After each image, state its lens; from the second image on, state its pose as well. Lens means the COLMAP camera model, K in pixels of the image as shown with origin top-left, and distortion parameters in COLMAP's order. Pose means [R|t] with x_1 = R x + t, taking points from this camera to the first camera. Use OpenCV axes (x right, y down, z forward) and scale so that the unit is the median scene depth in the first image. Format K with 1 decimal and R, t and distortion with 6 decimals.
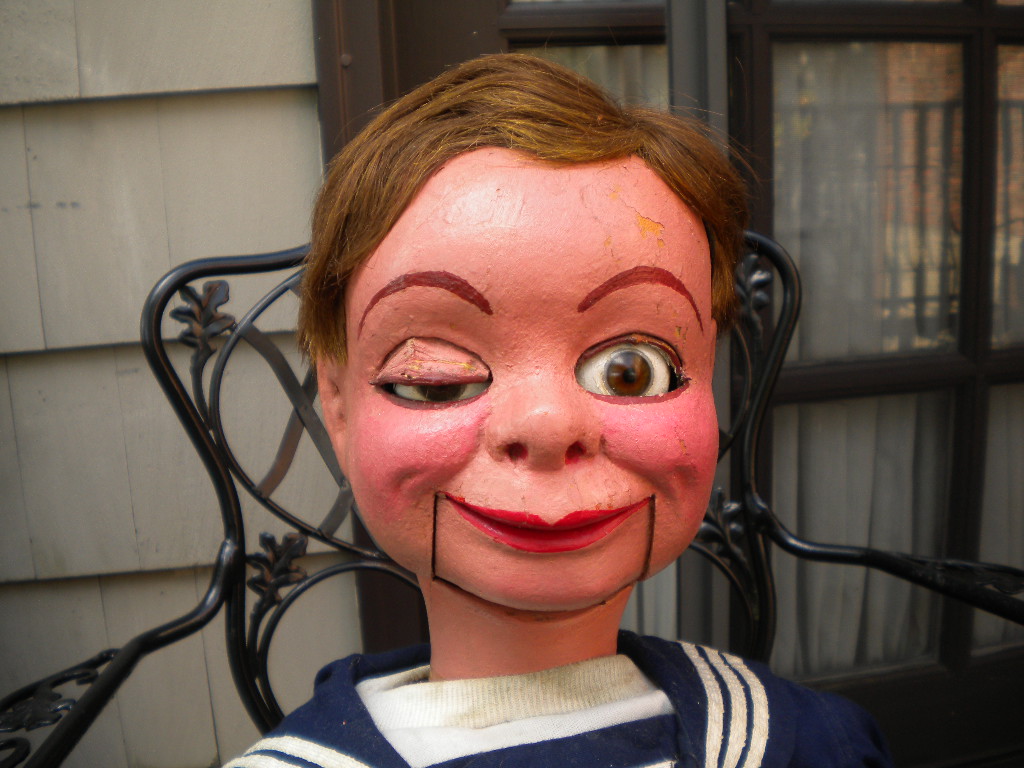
lens RADIAL K [[1069.5, 0, 510.5], [0, 1069.5, 369.8], [0, 0, 1]] dist [-0.047443, -0.208796]
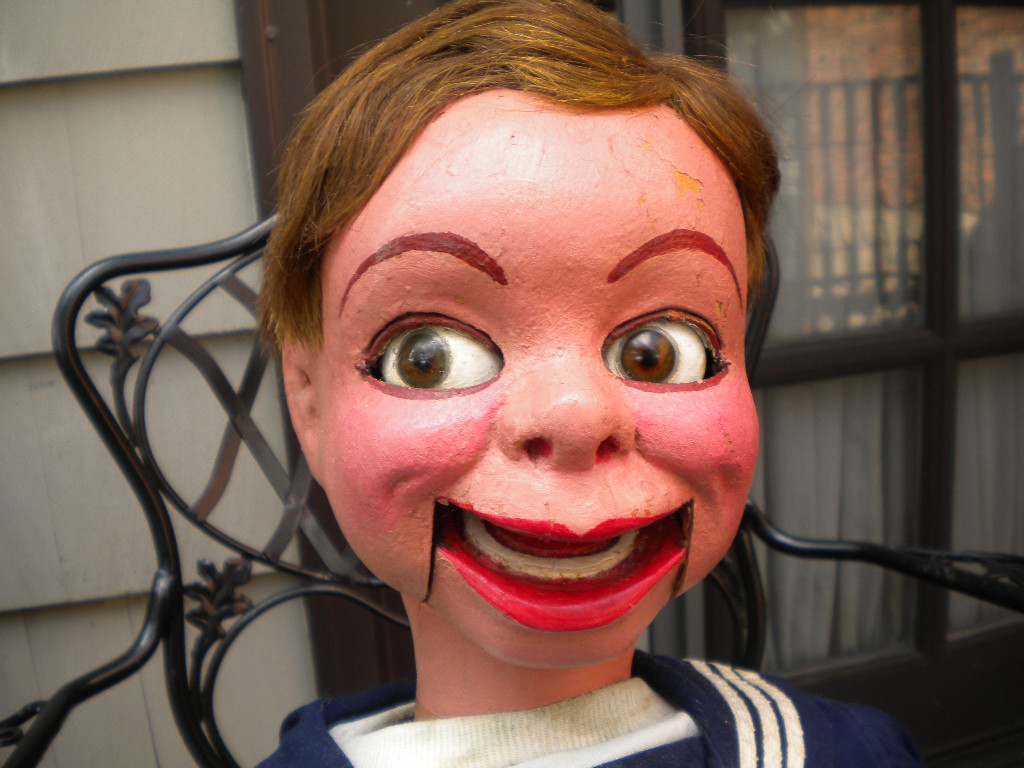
lens RADIAL K [[1069.5, 0, 510.5], [0, 1069.5, 369.8], [0, 0, 1]] dist [-0.047443, -0.208796]
pose [[0.997744, -0.000971, 0.067125, -0.067476], [0.001510, 0.999967, -0.007985, 0.020694], [-0.067115, 0.008069, 0.997713, 0.159755]]
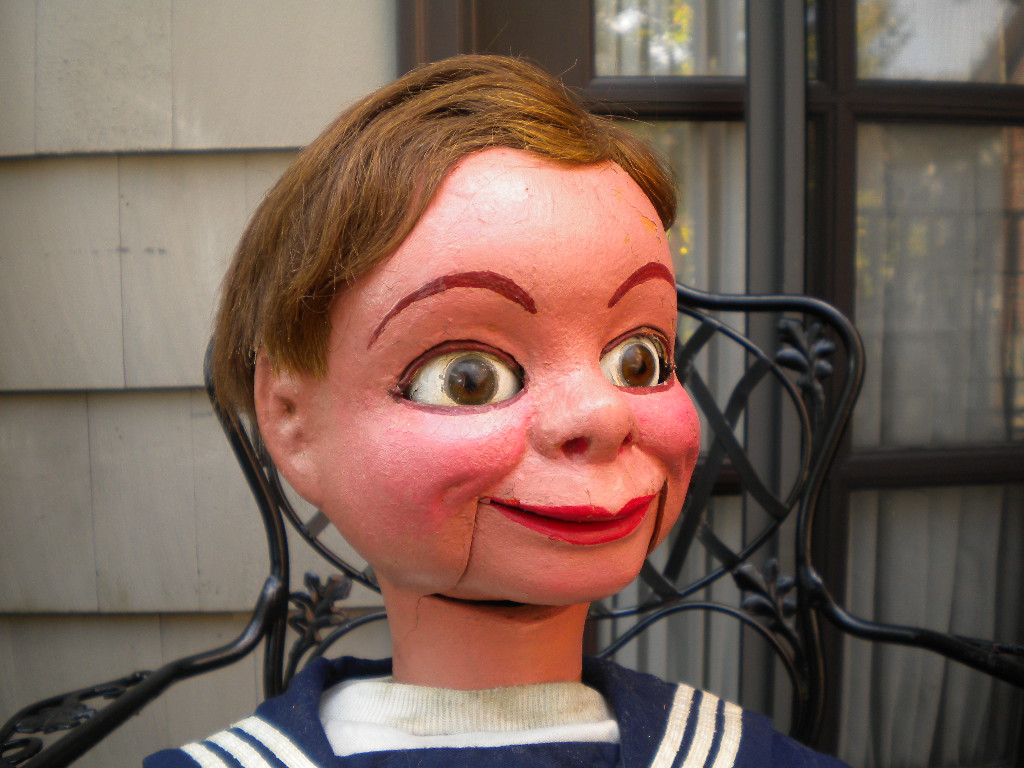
lens RADIAL K [[1069.5, 0, 510.5], [0, 1069.5, 369.8], [0, 0, 1]] dist [-0.047443, -0.208796]
pose [[0.908578, -0.062405, 0.413028, -0.436924], [0.071787, 0.997394, -0.007219, 0.006495], [-0.411501, 0.036209, 0.910690, 0.095914]]
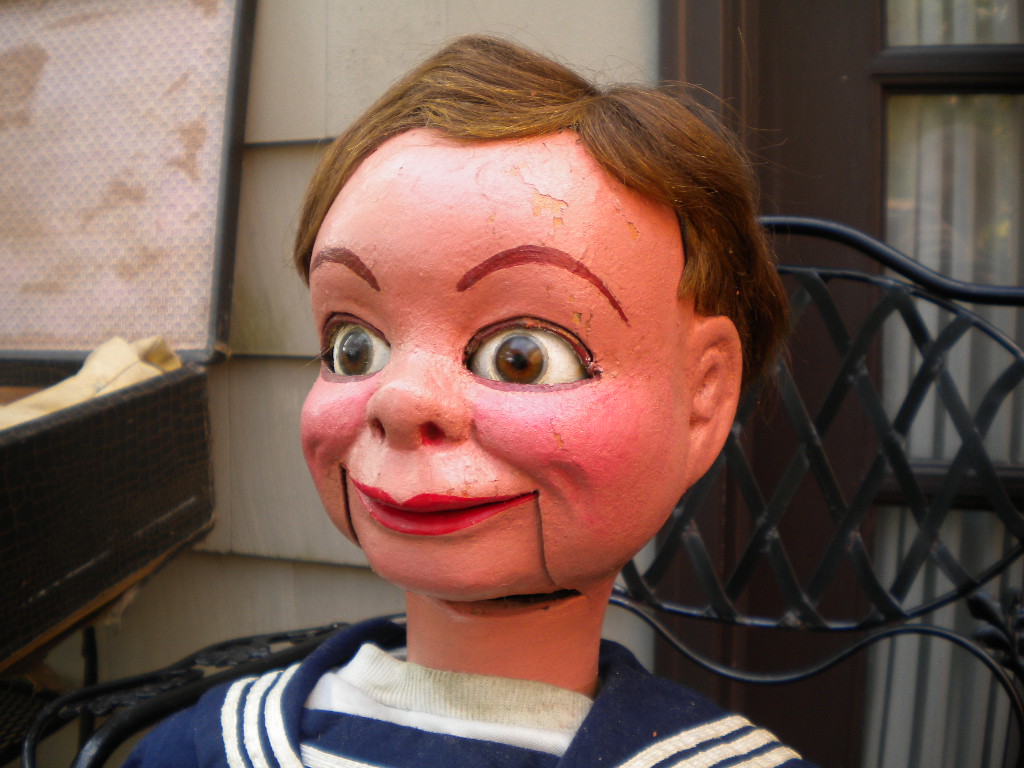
lens RADIAL K [[1076.2, 0, 512.0], [0, 1076.2, 384.0], [0, 0, 1]] dist [-0.074860, -0.147351]
pose [[0.894923, 0.066584, -0.441225, 0.524354], [-0.074139, 0.997248, 0.000119, 0.025427], [0.440019, 0.032605, 0.897396, 0.142760]]
